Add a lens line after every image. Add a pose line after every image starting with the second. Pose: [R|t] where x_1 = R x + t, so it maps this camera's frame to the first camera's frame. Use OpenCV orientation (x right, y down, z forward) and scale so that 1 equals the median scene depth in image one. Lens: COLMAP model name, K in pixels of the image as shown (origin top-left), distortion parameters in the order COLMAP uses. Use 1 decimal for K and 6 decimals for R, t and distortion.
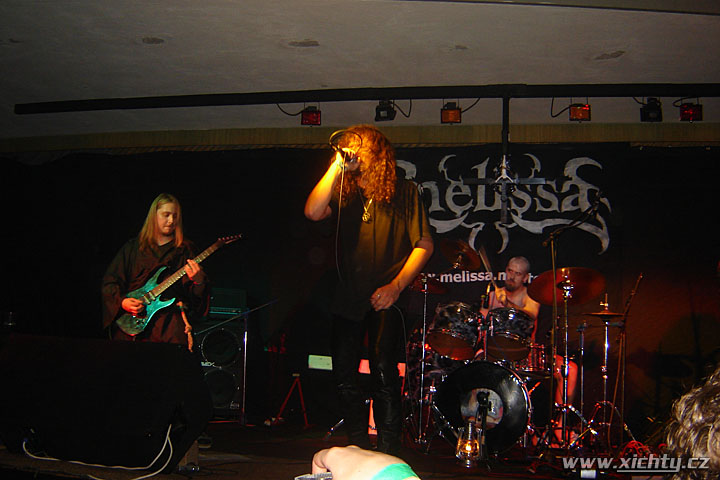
lens RADIAL K [[805.1, 0, 343.4], [0, 805.1, 253.0], [0, 0, 1]] dist [-0.130506, 0.000000]
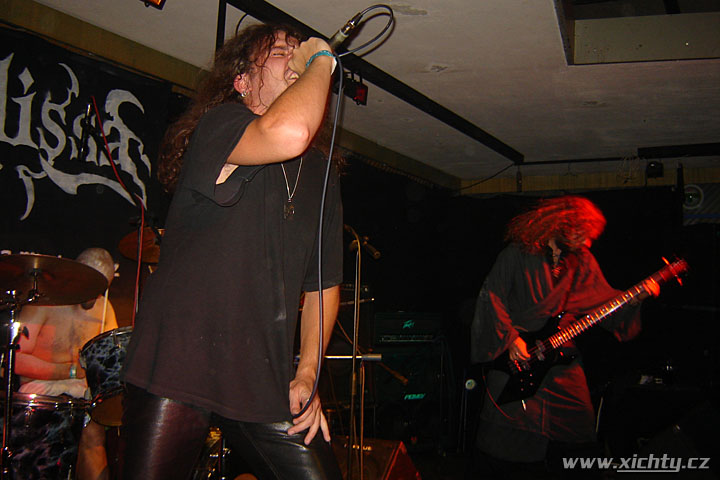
lens RADIAL K [[805.1, 0, 356.6], [0, 805.1, 238.4], [0, 0, 1]] dist [-0.130506, 0.000000]
pose [[0.244211, 0.040294, 0.968885, -0.311481], [-0.128315, 0.991694, -0.008900, -0.012465], [-0.961195, -0.122149, 0.247353, 0.615939]]
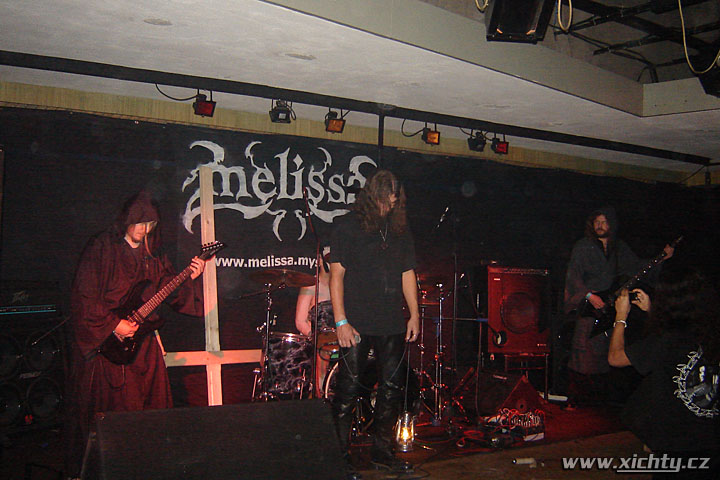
lens RADIAL K [[805.1, 0, 357.1], [0, 805.1, 243.9], [0, 0, 1]] dist [-0.130506, 0.000000]
pose [[0.682781, -0.019072, 0.730374, -0.545813], [-0.075010, 0.992547, 0.096040, -0.104511], [-0.726762, -0.120360, 0.676262, 0.209610]]
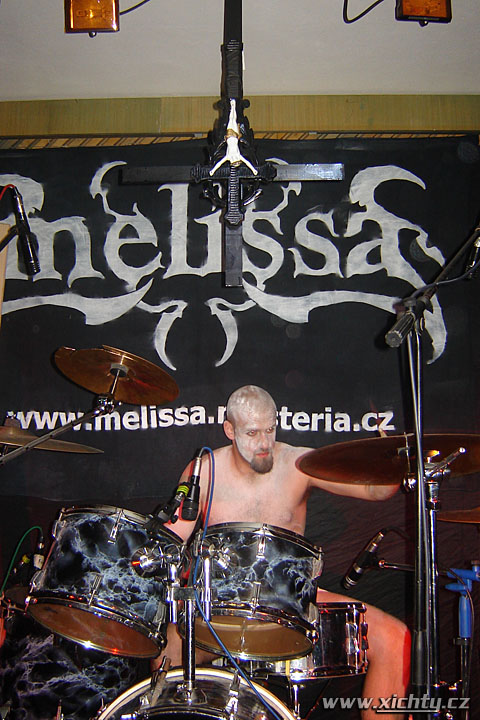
lens RADIAL K [[805.1, 0, 238.0], [0, 805.1, 358.9], [0, 0, 1]] dist [-0.130506, 0.000000]
pose [[0.974906, -0.018773, 0.221824, 0.101370], [0.019037, 0.999818, 0.000950, -0.003872], [-0.221801, 0.003297, 0.975086, 0.540309]]
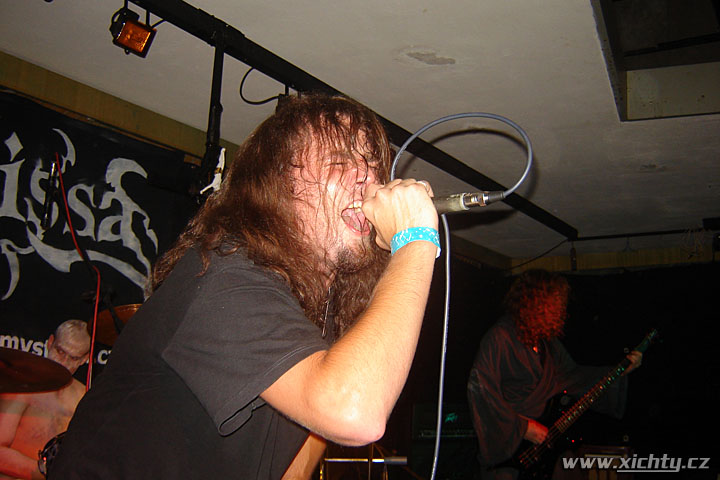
lens RADIAL K [[805.1, 0, 356.8], [0, 805.1, 241.5], [0, 0, 1]] dist [-0.130506, 0.000000]
pose [[0.314528, 0.136471, 0.939387, -0.227374], [-0.122708, 0.987154, -0.102325, -0.013254], [-0.941284, -0.083086, 0.327234, 0.612630]]
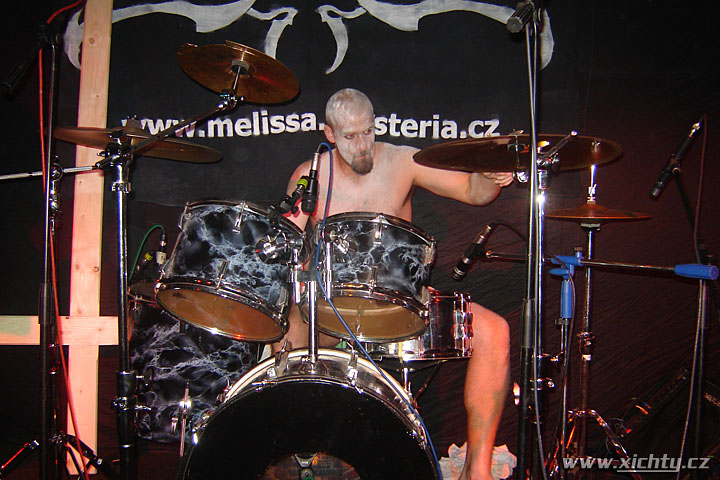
lens RADIAL K [[805.1, 0, 353.8], [0, 805.1, 246.1], [0, 0, 1]] dist [-0.130506, 0.000000]
pose [[0.969181, -0.061457, 0.238561, 0.089288], [0.013748, 0.980366, 0.196705, 0.007867], [-0.245967, -0.187363, 0.950997, 0.527423]]
